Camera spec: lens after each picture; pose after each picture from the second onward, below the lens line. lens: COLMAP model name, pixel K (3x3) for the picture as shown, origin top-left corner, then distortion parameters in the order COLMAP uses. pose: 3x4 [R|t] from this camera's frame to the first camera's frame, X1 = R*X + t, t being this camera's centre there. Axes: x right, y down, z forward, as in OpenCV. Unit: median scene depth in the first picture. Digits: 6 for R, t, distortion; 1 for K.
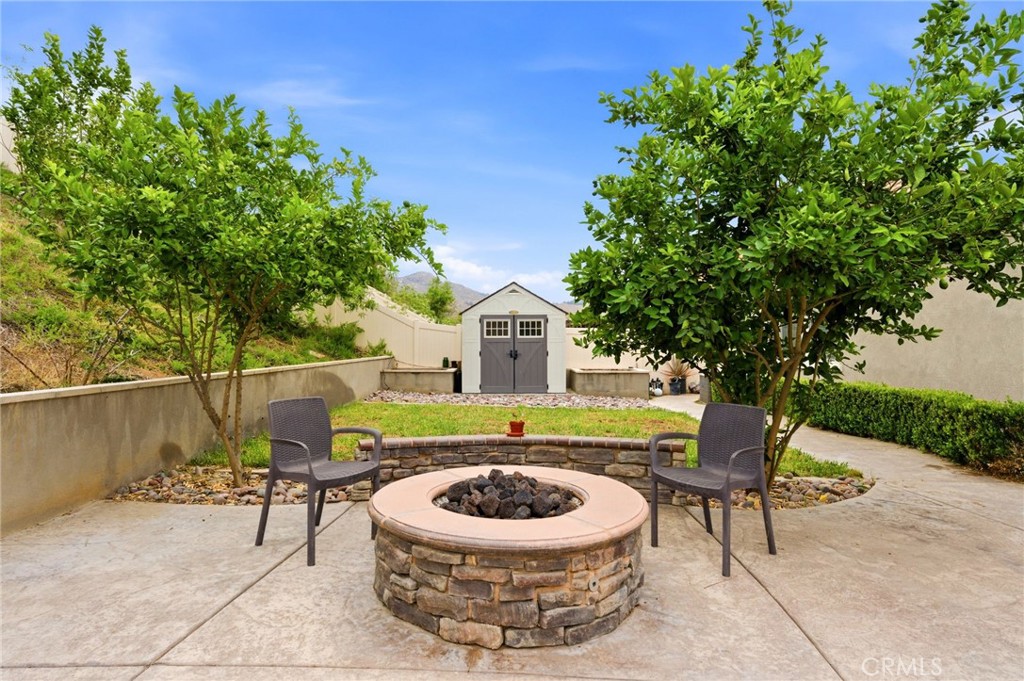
lens RADIAL K [[544.2, 0, 512.0], [0, 544.2, 340.5], [0, 0, 1]] dist [0.002254, 0.000476]
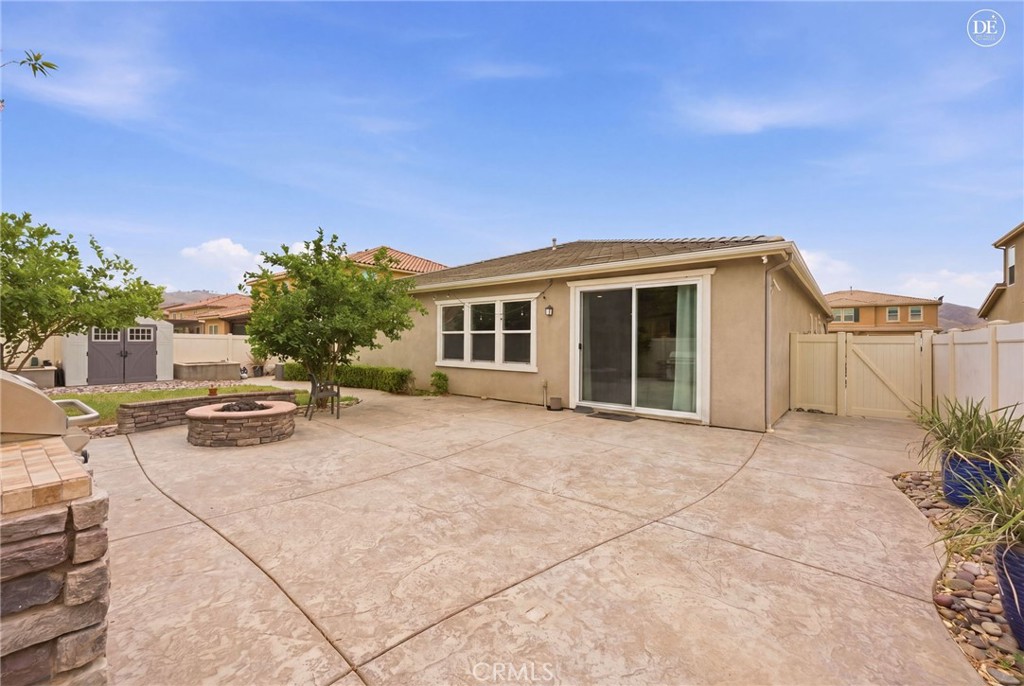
lens RADIAL K [[414.1, 0, 512.6], [0, 414.1, 346.9], [0, 0, 1]] dist [0.000455, 0.000045]
pose [[0.615365, -0.007113, 0.788210, -0.426342], [-0.014507, 0.999688, 0.020348, -0.052302], [-0.788109, -0.023956, 0.615070, -0.728706]]
